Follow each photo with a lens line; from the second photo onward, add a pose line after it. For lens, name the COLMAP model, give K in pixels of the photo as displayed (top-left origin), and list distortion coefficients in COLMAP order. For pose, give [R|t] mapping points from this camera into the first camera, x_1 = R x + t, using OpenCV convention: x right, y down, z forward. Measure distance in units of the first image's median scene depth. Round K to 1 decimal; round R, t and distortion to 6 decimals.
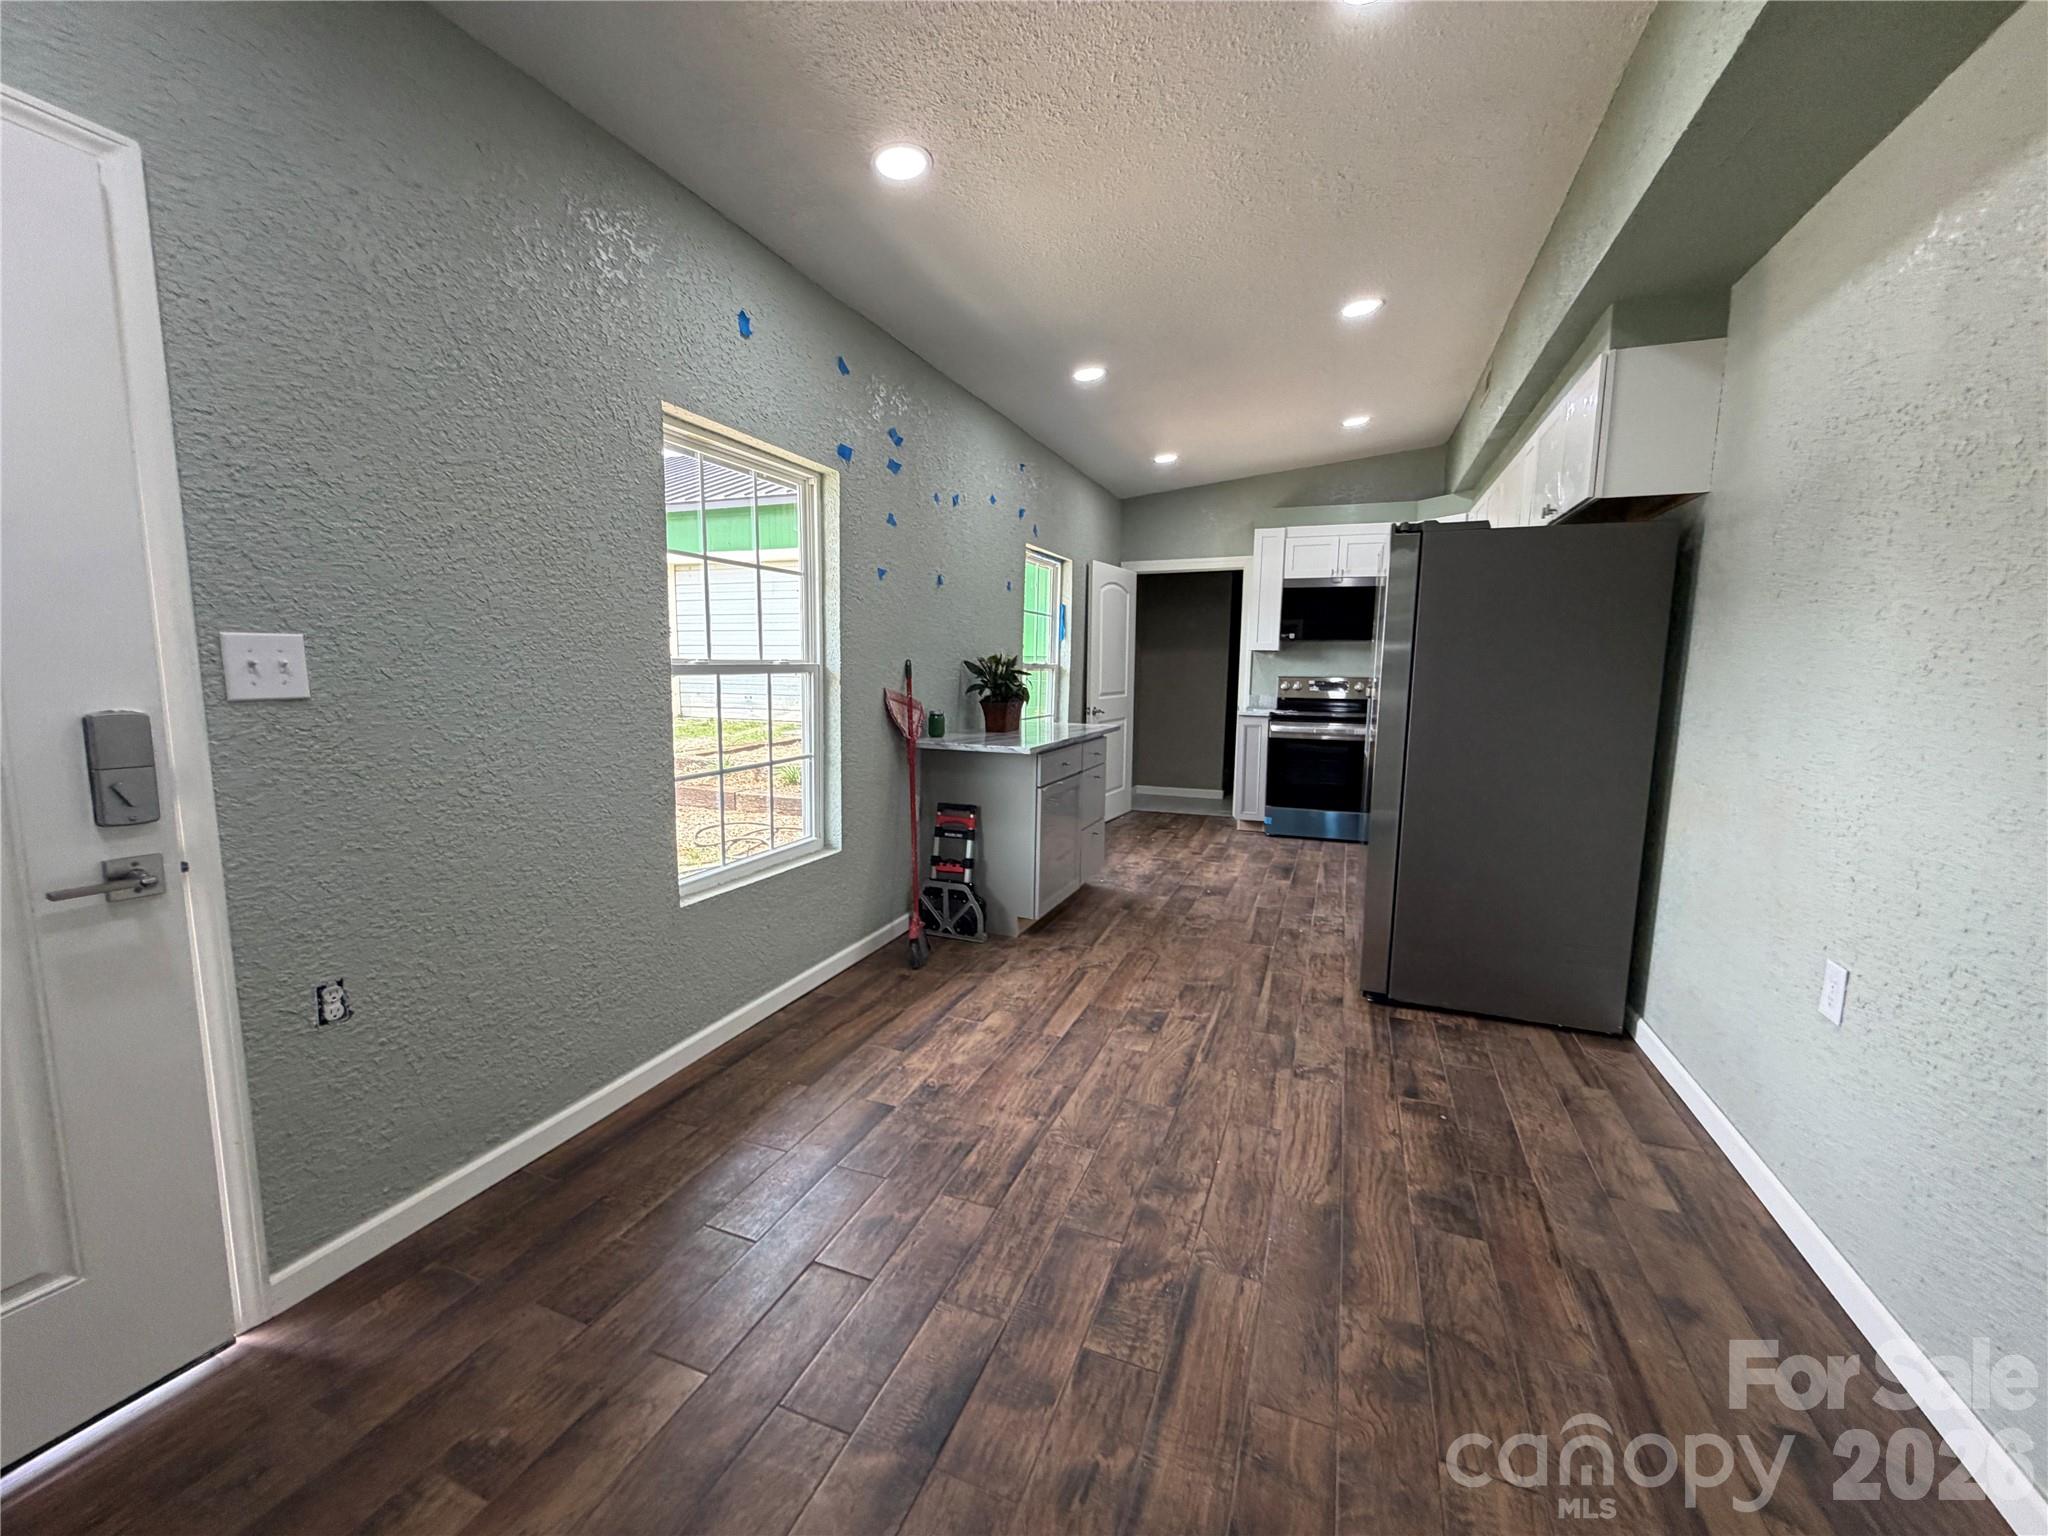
lens RADIAL K [[818.7, 0, 1020.1], [0, 818.7, 771.1], [0, 0, 1]] dist [0.000351, 0.000087]
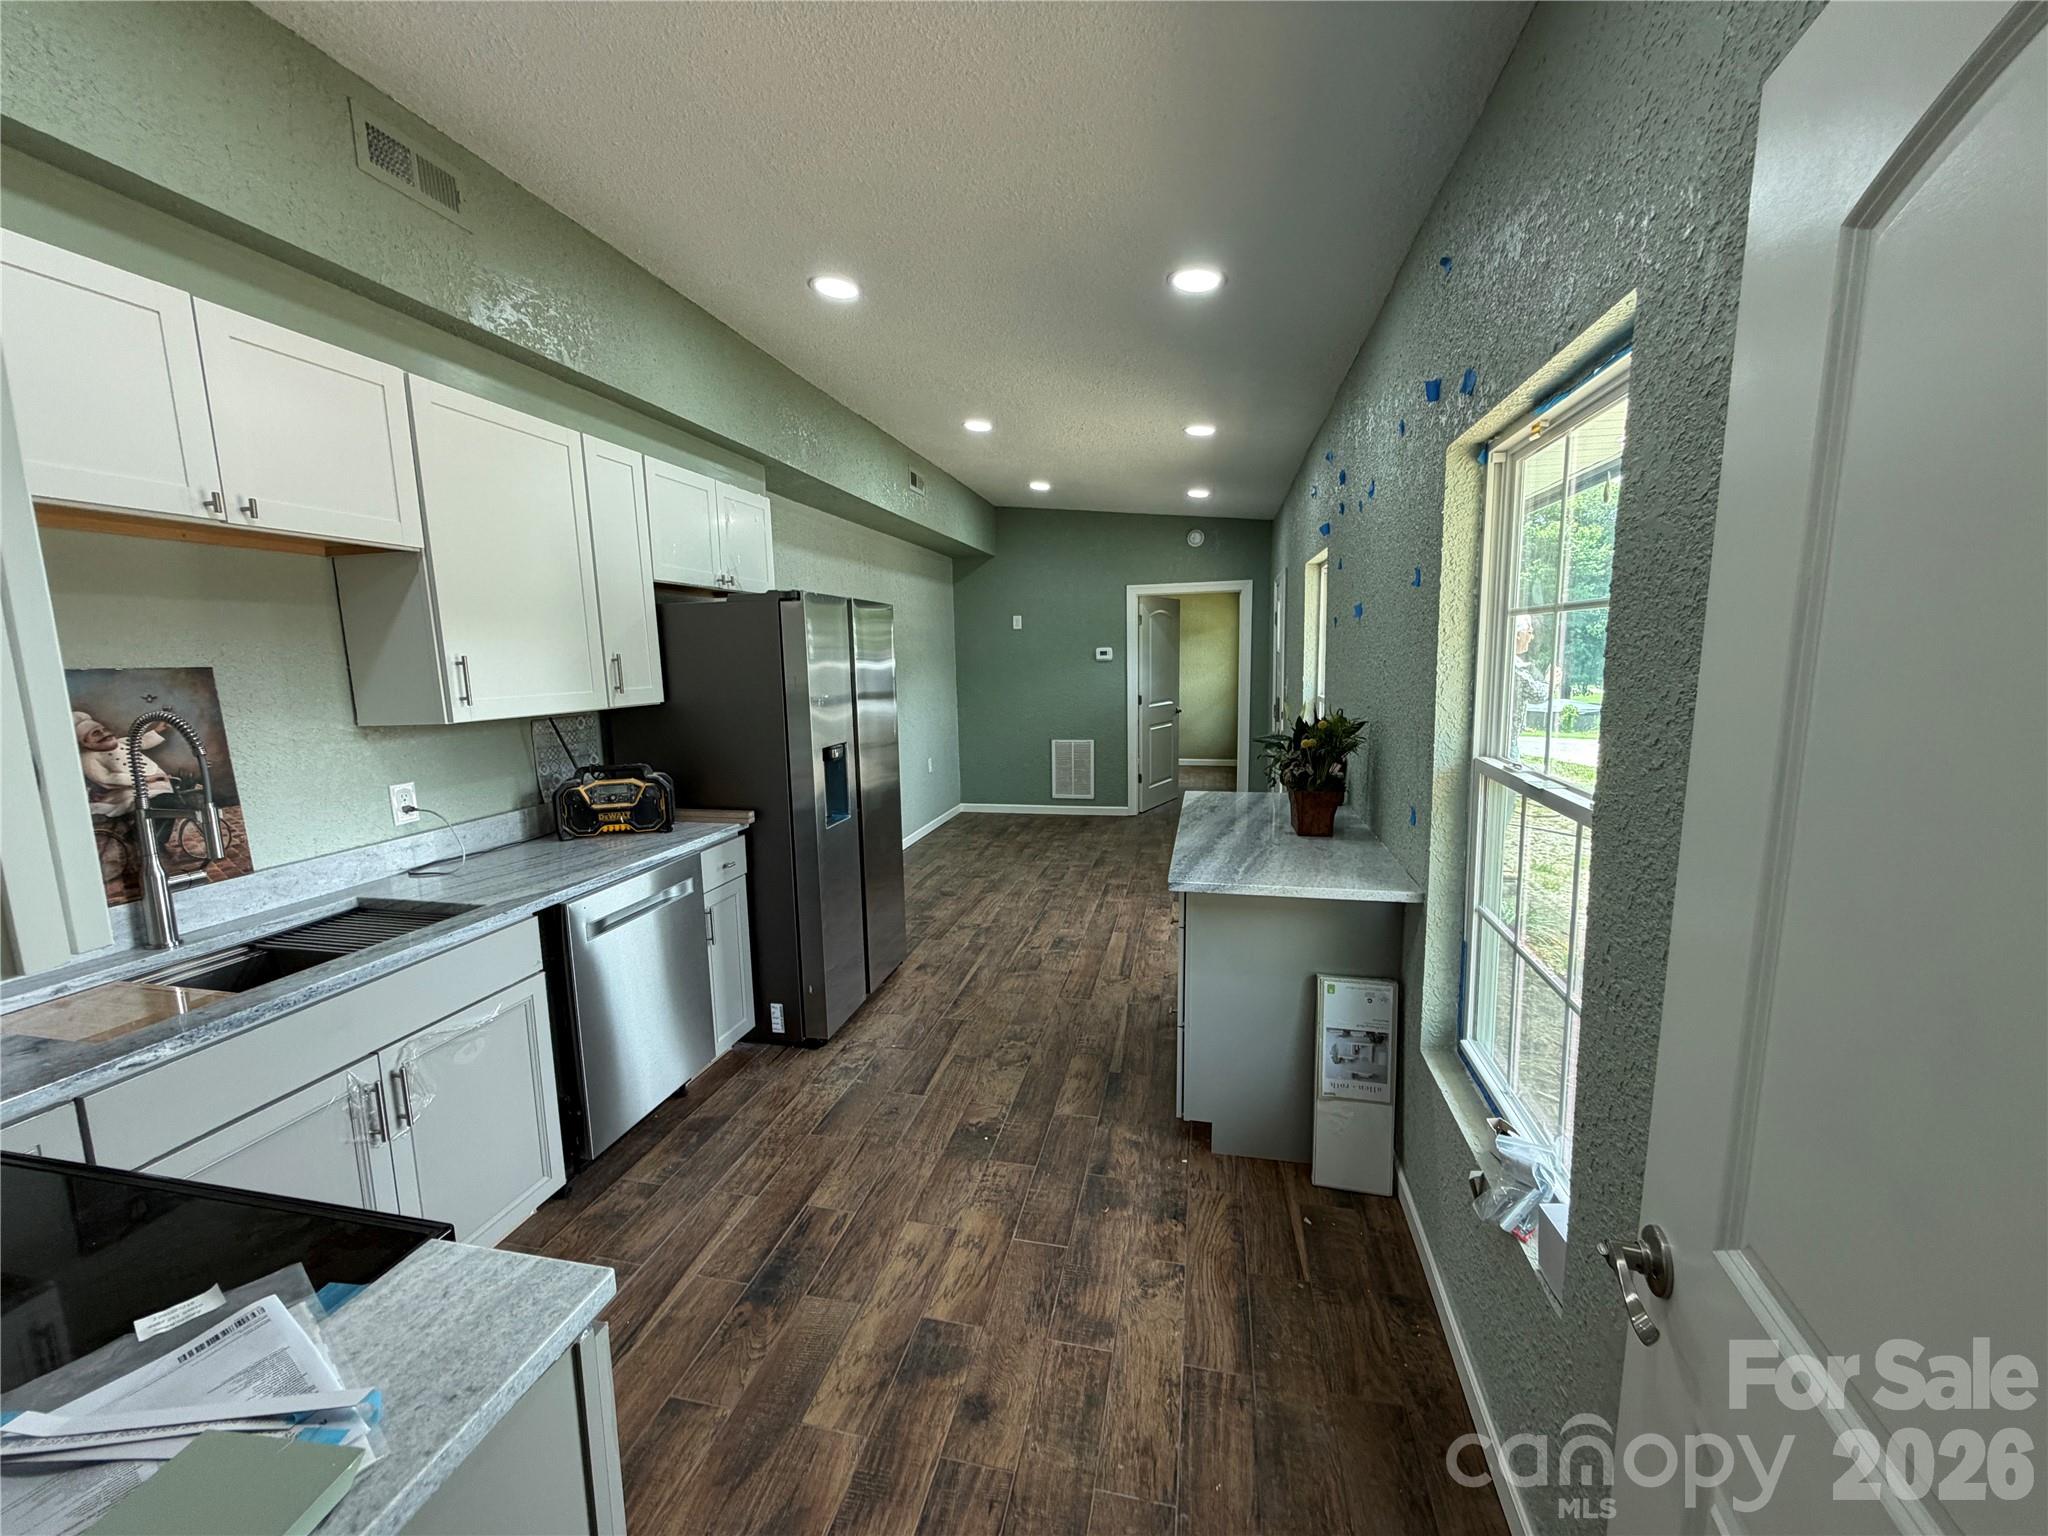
lens RADIAL K [[818.7, 0, 1020.1], [0, 818.7, 771.1], [0, 0, 1]] dist [0.000351, 0.000087]
pose [[-0.987811, 0.031095, -0.152518, 0.399439], [-0.011339, 0.962866, 0.269743, -0.349676], [0.155242, 0.268185, -0.950777, 2.058550]]
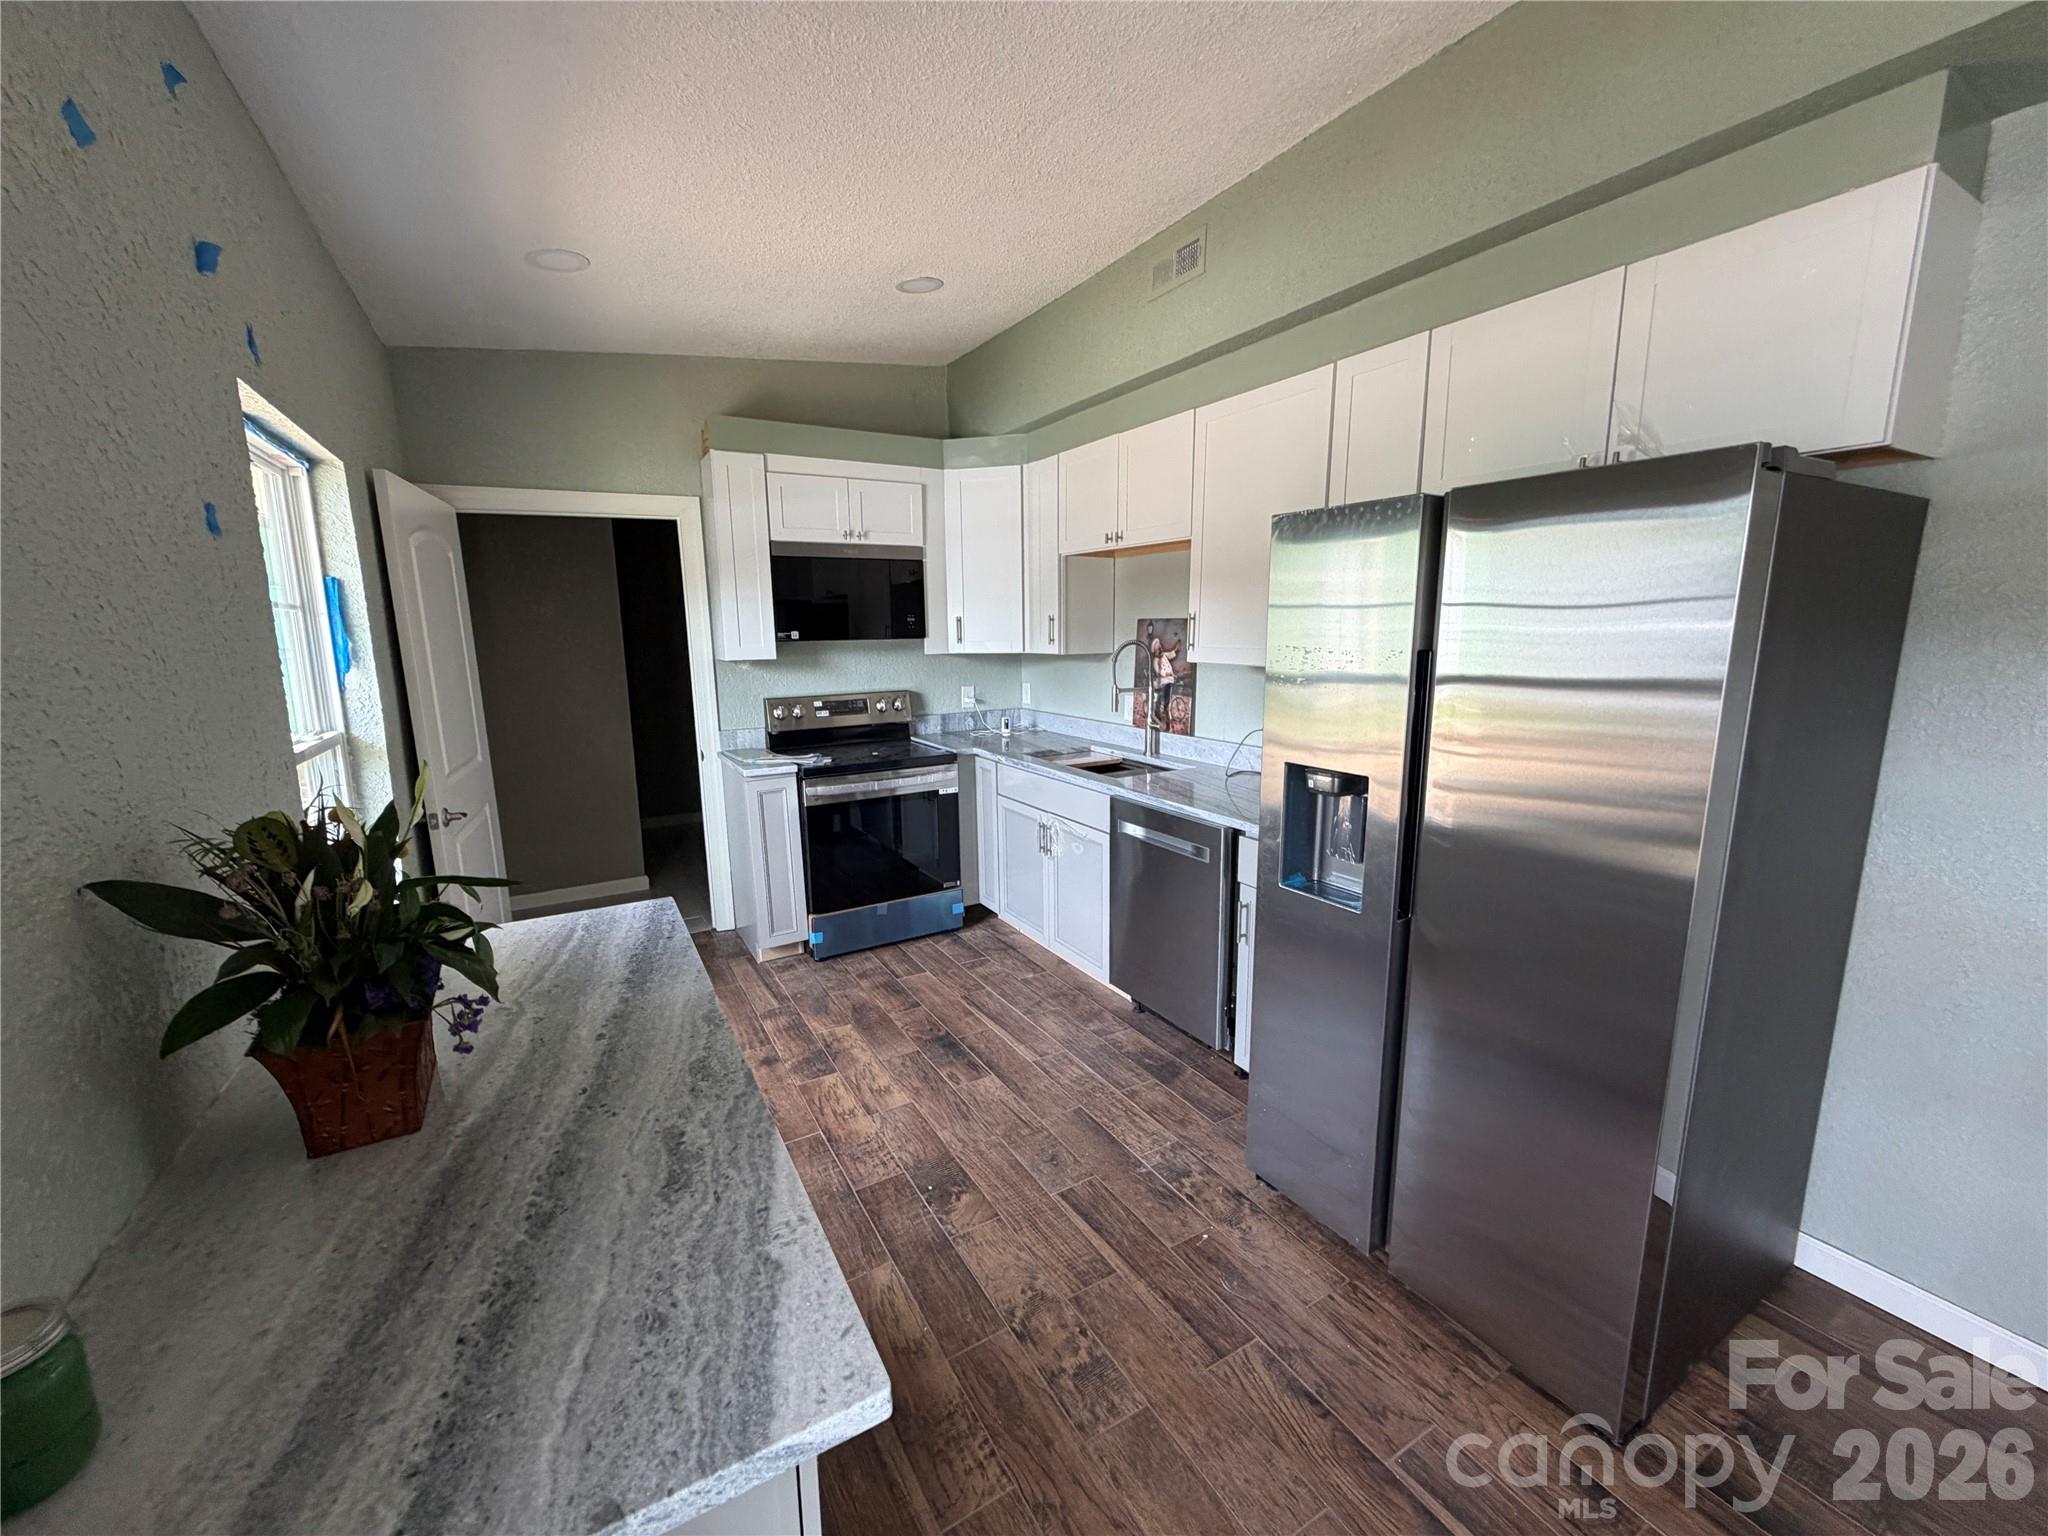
lens RADIAL K [[818.7, 0, 1020.1], [0, 818.7, 771.1], [0, 0, 1]] dist [0.000351, 0.000087]
pose [[0.622909, -0.160404, 0.765673, -0.099008], [0.126042, 0.986544, 0.104134, -0.199864], [-0.772074, 0.031641, 0.634745, 0.894456]]
